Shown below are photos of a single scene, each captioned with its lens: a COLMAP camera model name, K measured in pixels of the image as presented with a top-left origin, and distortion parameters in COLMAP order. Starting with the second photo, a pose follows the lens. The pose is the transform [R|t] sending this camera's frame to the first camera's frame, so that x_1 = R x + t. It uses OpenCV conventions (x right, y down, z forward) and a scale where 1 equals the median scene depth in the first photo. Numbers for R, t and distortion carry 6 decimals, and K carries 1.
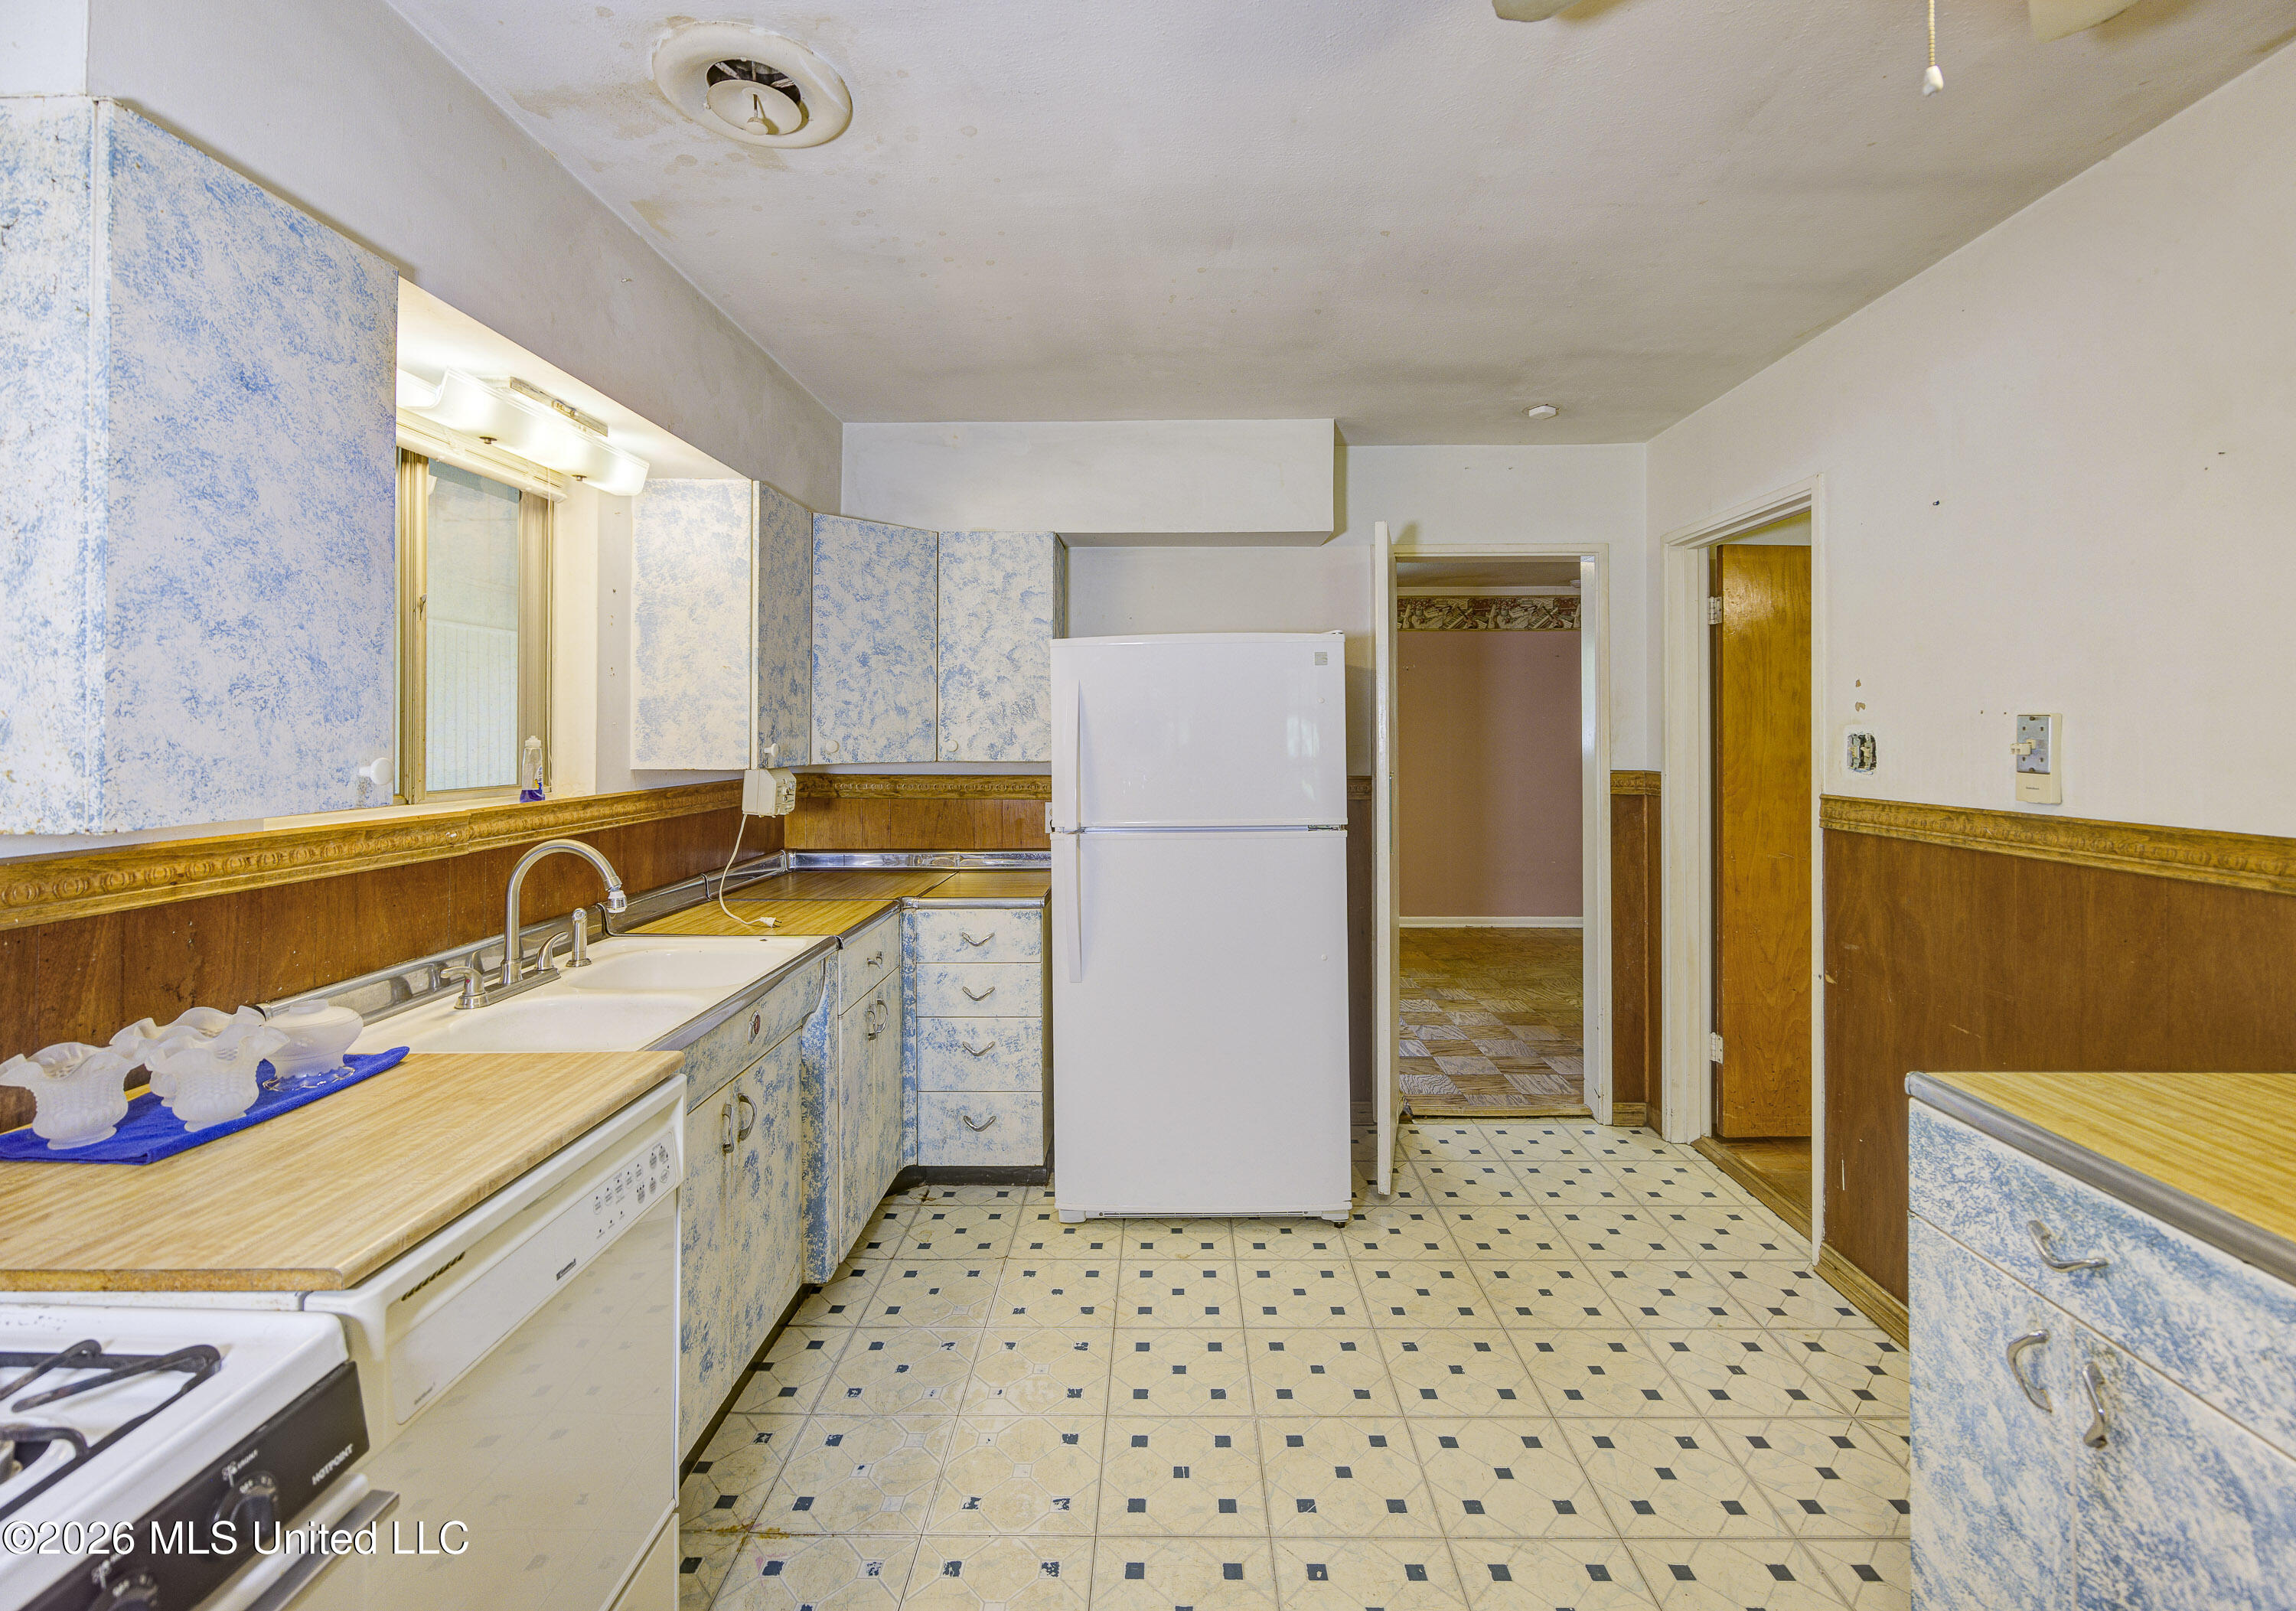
lens RADIAL K [[1019.6, 0, 1139.3], [0, 1019.6, 721.1], [0, 0, 1]] dist [-0.009551, 0.000319]
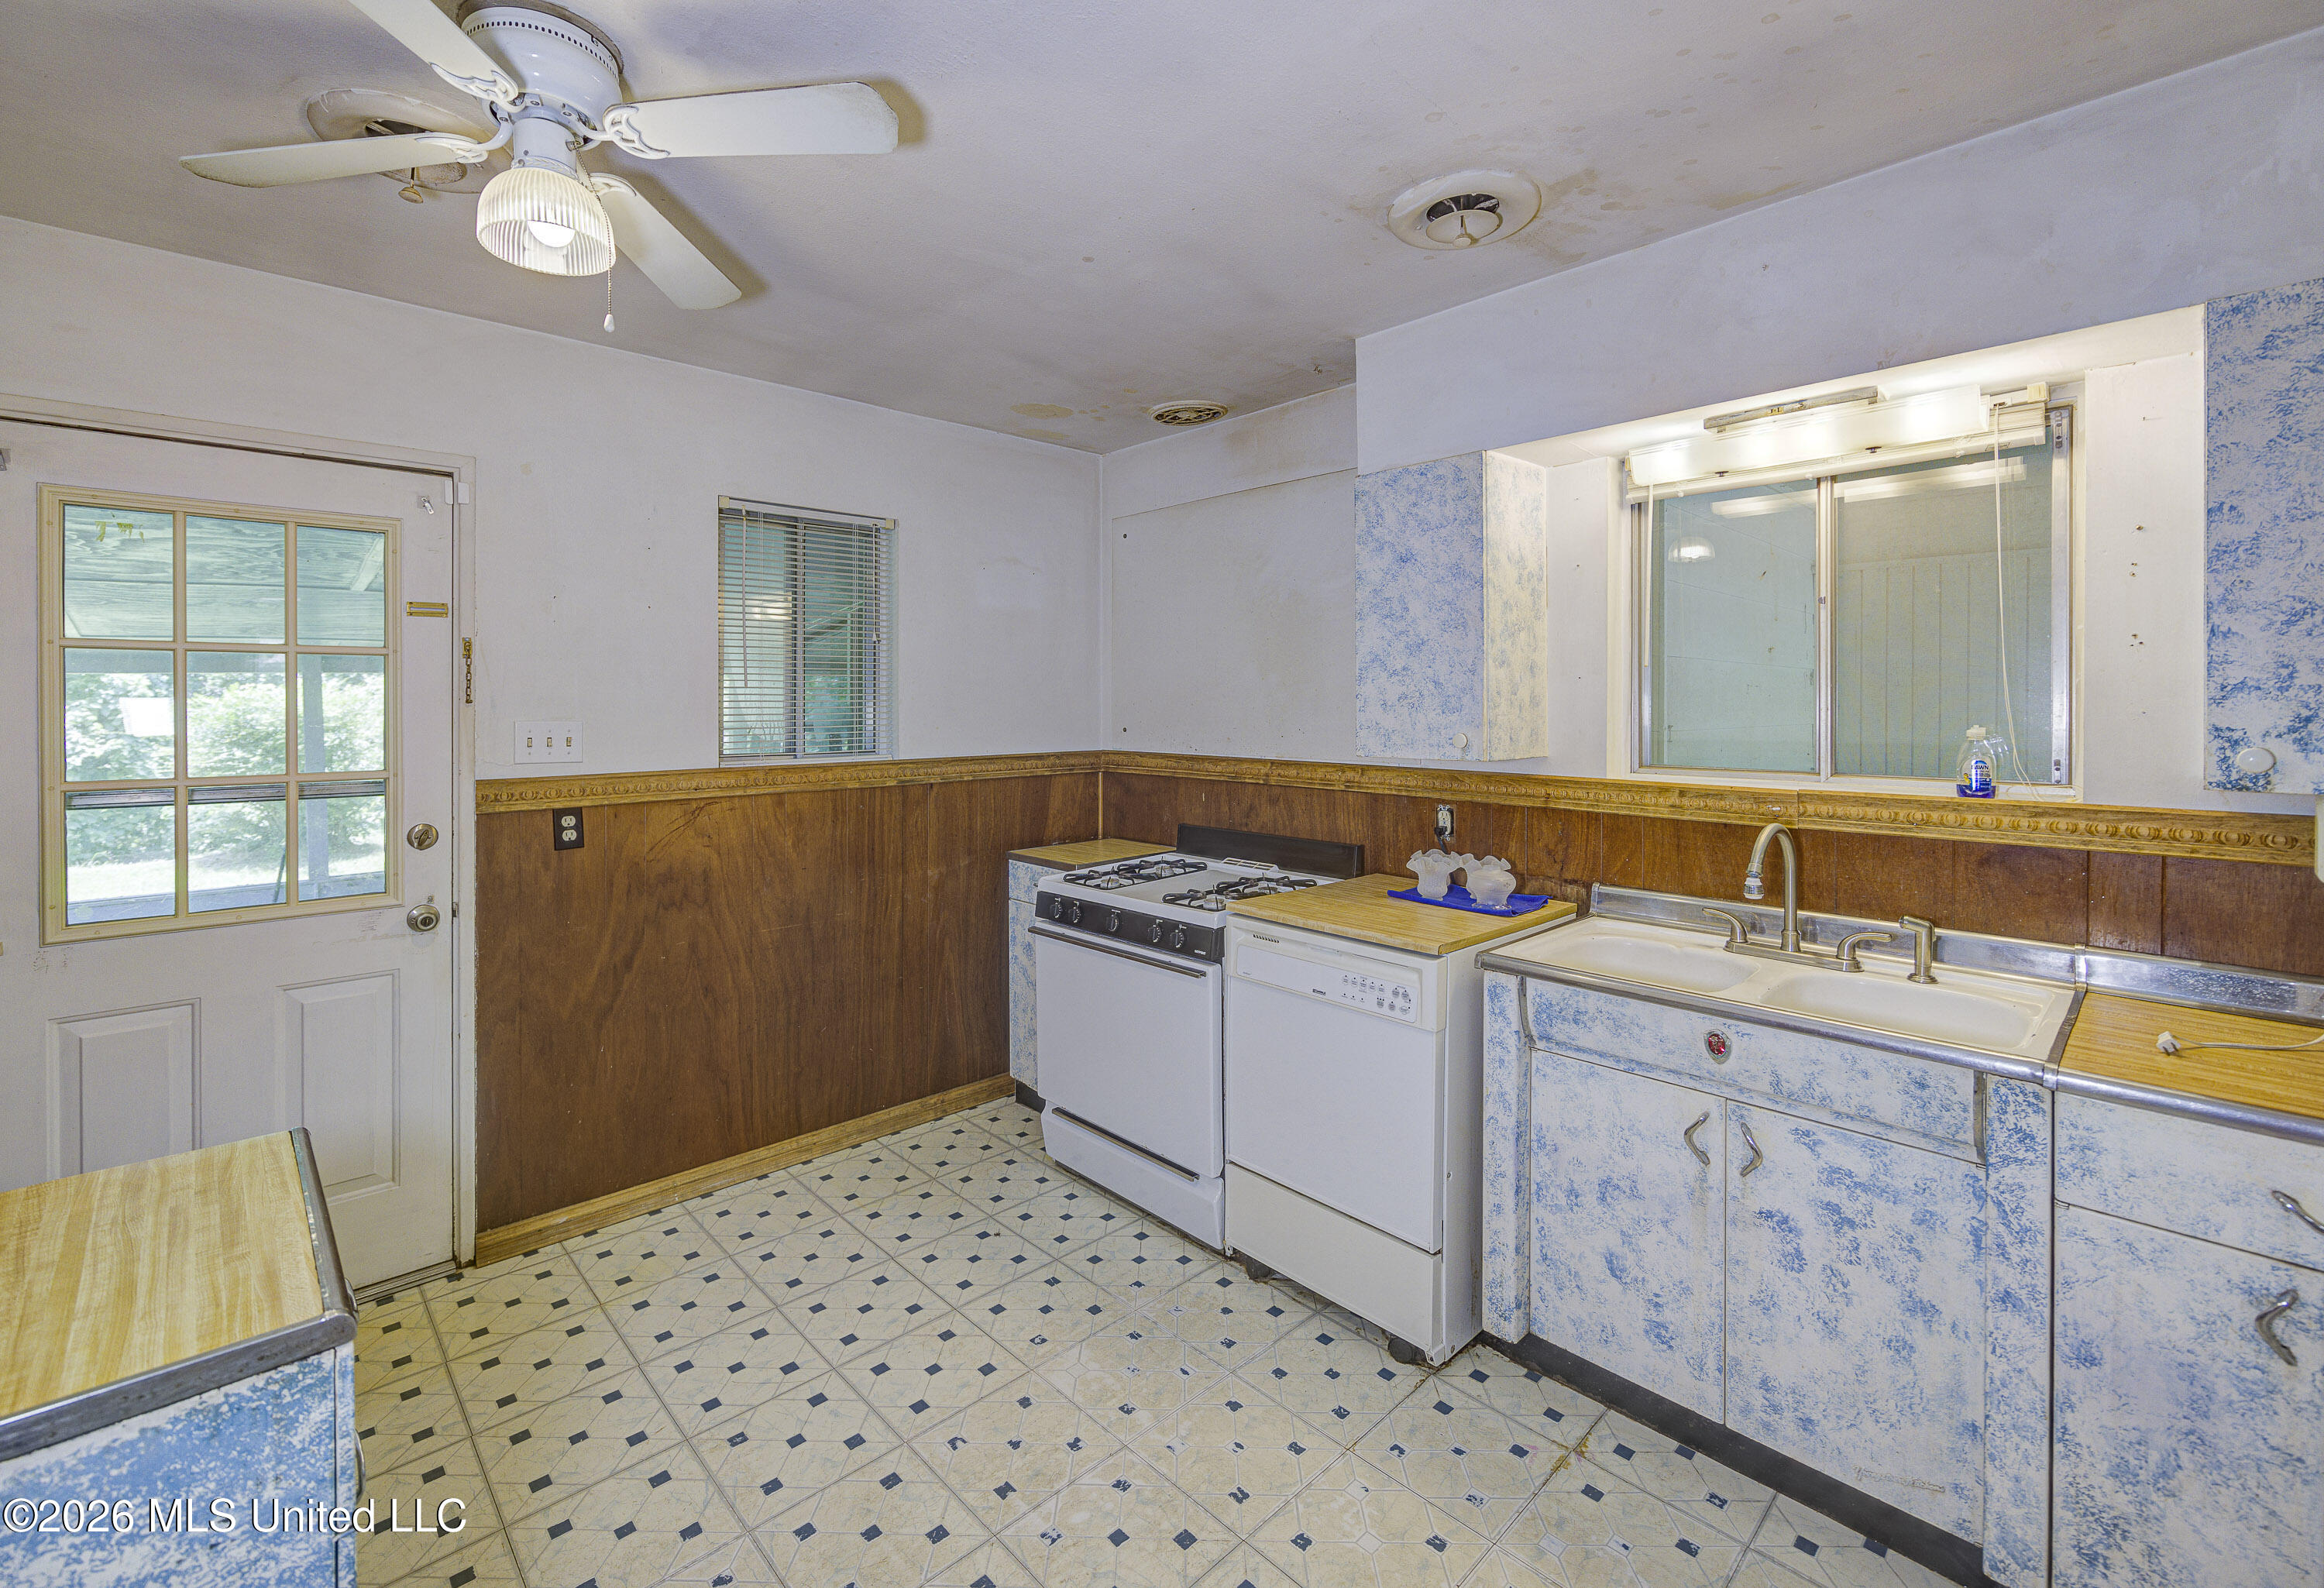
lens RADIAL K [[994.7, 0, 1178.3], [0, 994.7, 703.6], [0, 0, 1]] dist [-0.009943, -0.000354]
pose [[-0.703395, 0.005177, -0.710780, 0.450639], [0.012328, 0.999912, -0.004916, -0.007511], [0.710692, -0.012220, -0.703397, 0.975244]]
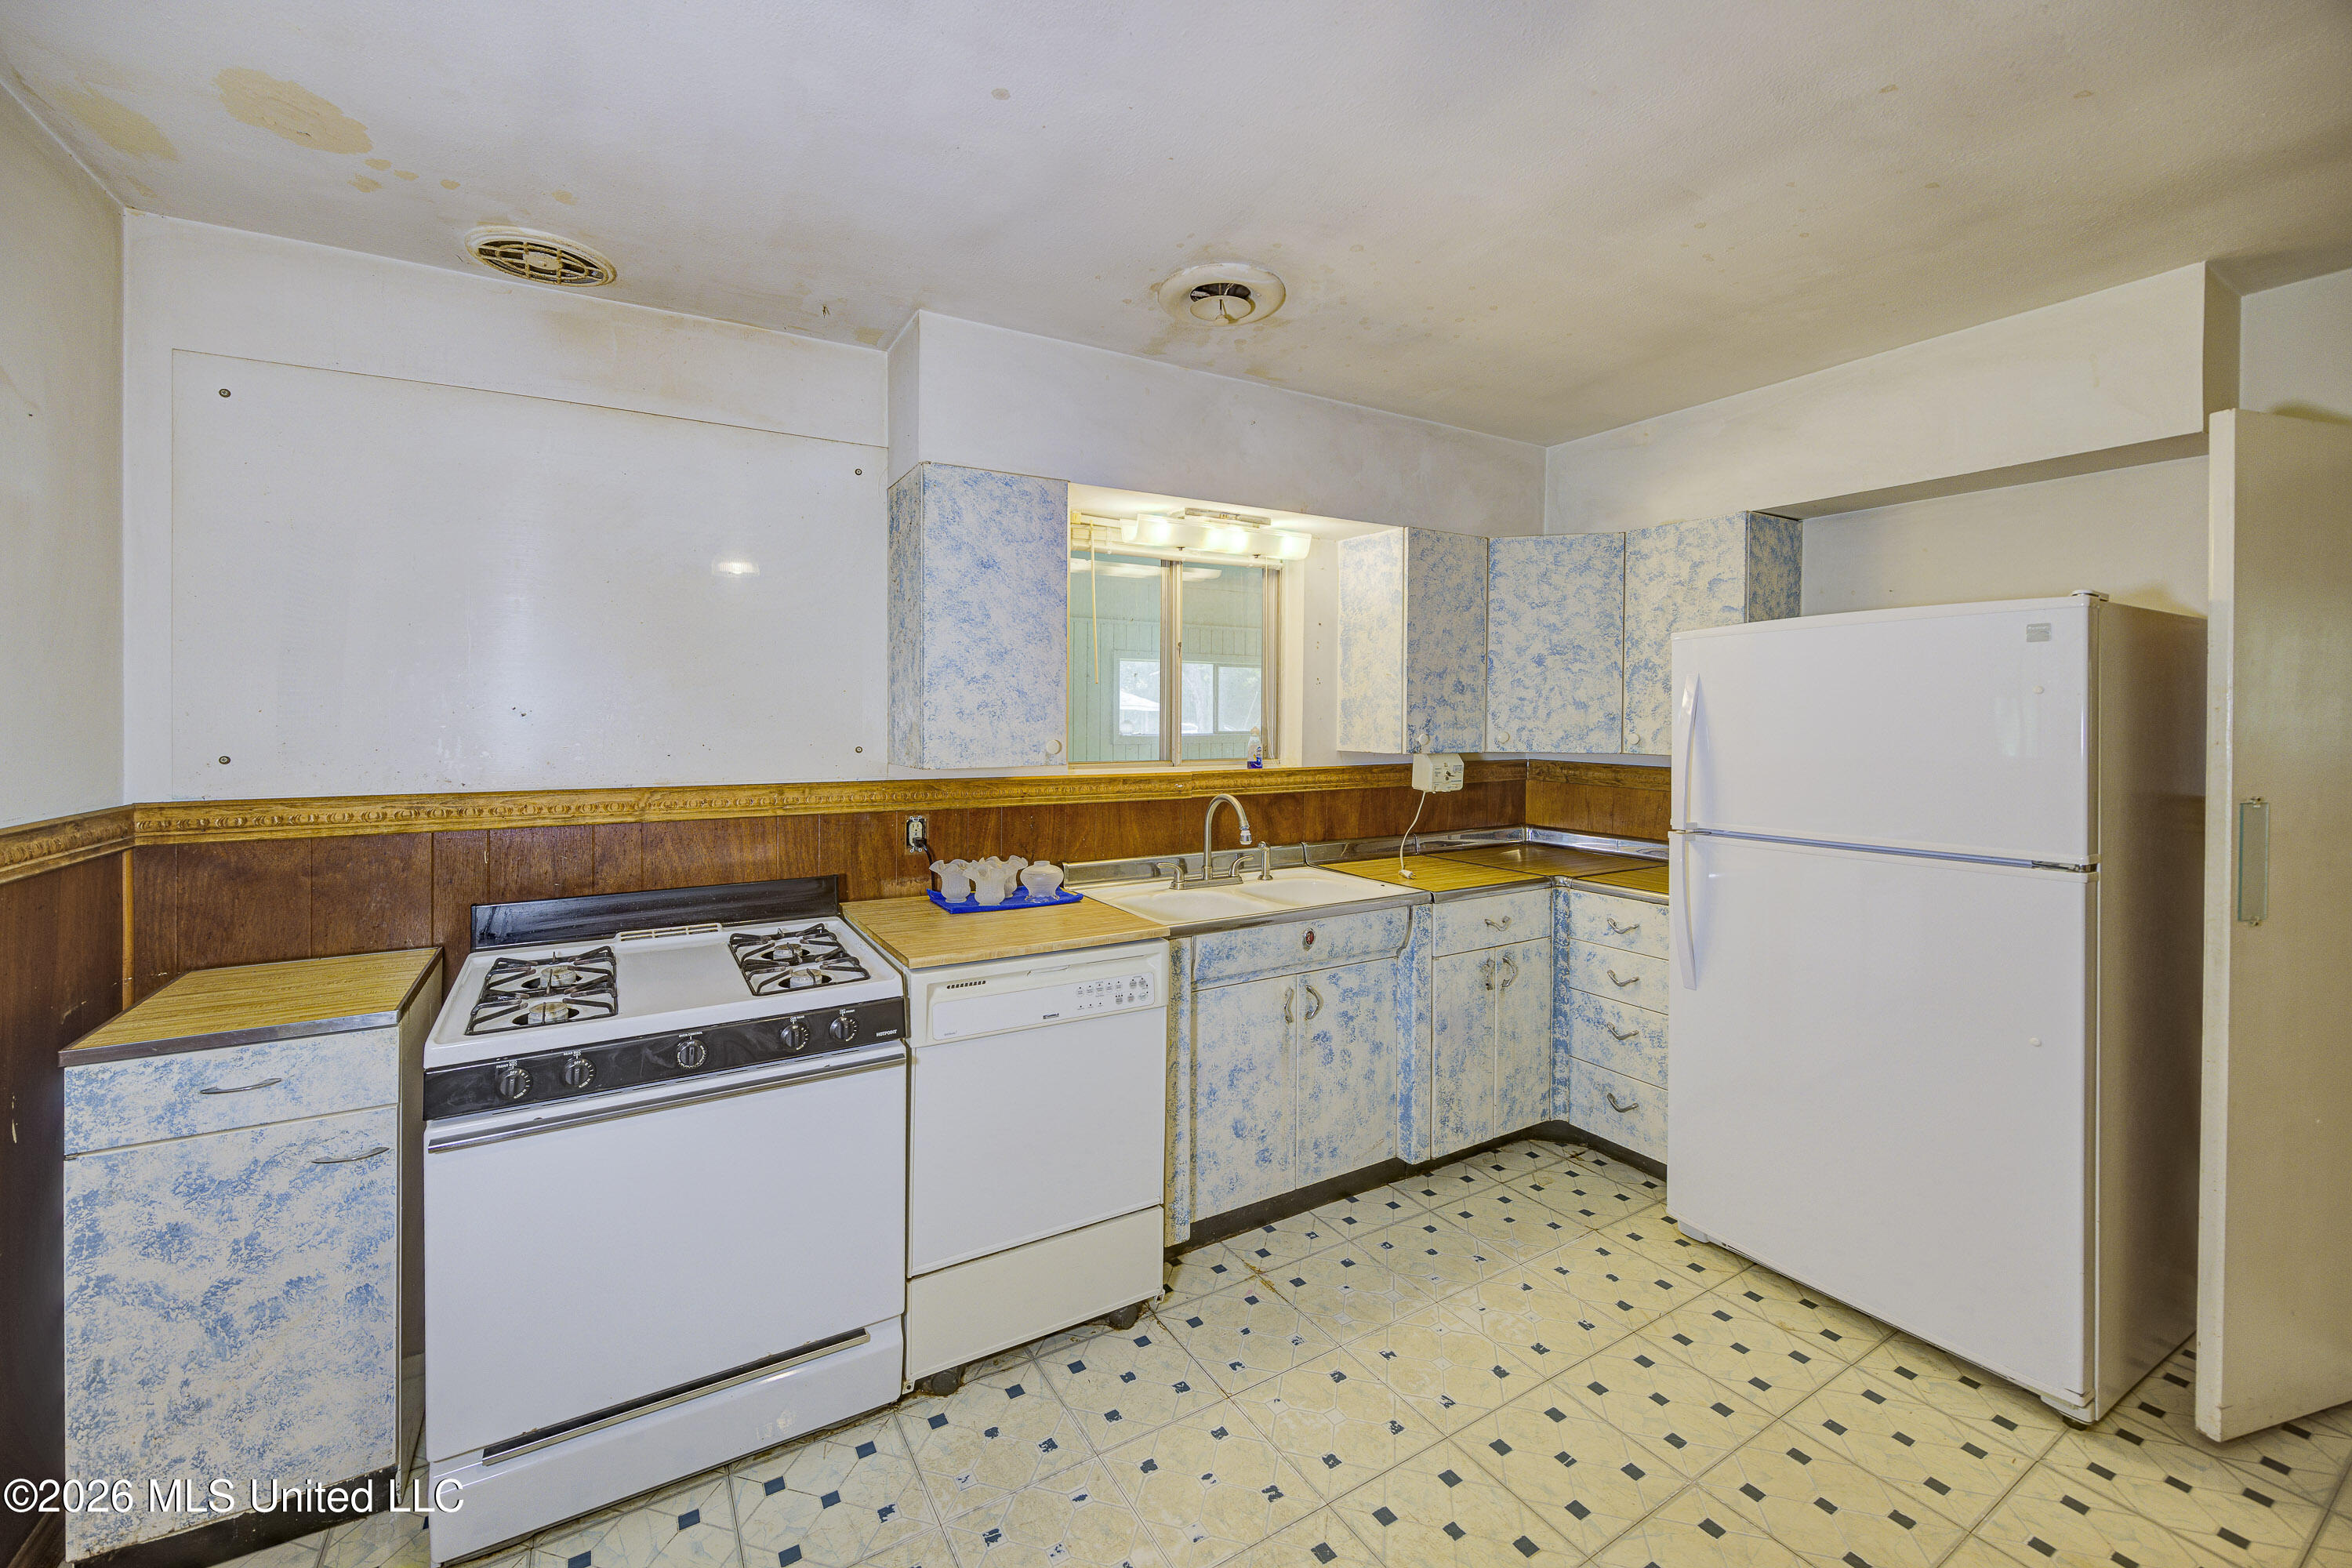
lens RADIAL K [[902.9, 0, 1130.0], [0, 902.9, 720.6], [0, 0, 1]] dist [-0.015819, 0.002396]
pose [[0.509426, 0.009471, -0.860462, 0.420052], [0.005922, 0.999877, 0.014511, -0.013004], [0.860494, -0.012488, 0.509308, 0.126974]]
